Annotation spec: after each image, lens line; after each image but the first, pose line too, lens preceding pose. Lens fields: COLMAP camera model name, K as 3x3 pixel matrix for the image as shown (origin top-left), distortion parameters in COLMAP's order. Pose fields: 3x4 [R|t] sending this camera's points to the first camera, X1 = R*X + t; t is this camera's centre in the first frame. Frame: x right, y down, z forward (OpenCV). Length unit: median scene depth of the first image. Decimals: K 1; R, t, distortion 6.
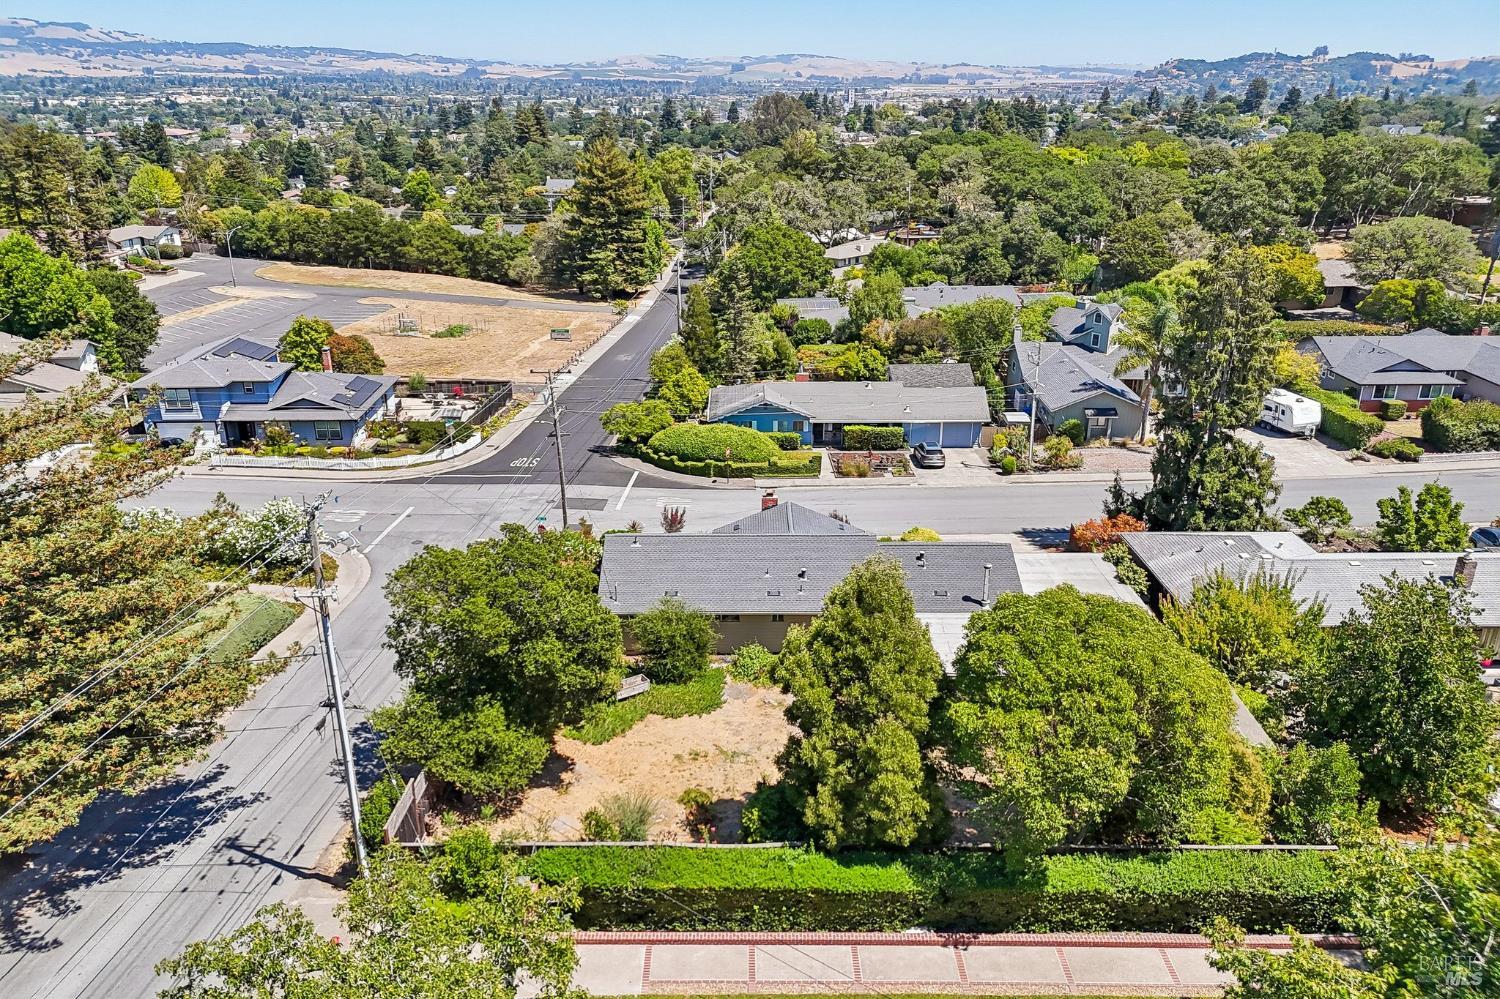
lens RADIAL K [[1098.1, 0, 754.3], [0, 1098.1, 504.2], [0, 0, 1]] dist [0.065609, -0.065921]
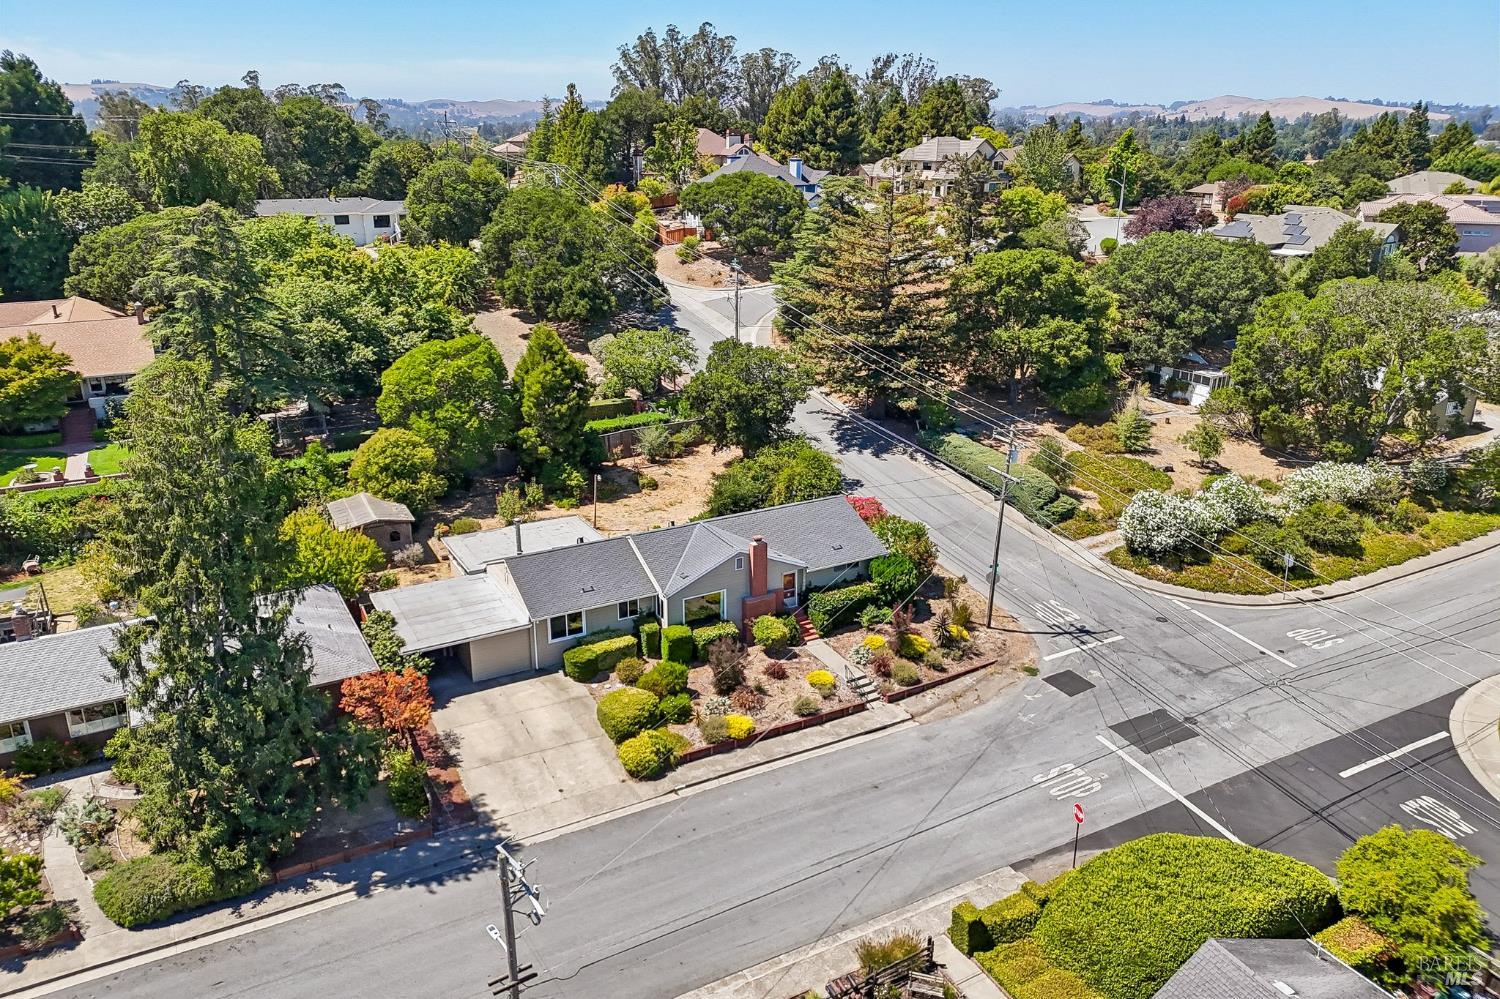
lens RADIAL K [[1098.1, 0, 745.5], [0, 1098.1, 499.6], [0, 0, 1]] dist [0.065609, -0.065921]
pose [[-0.880518, 0.151454, -0.449166, 0.301906], [-0.179425, 0.770580, 0.611566, -0.416379], [0.438743, 0.619086, -0.651335, 1.075065]]
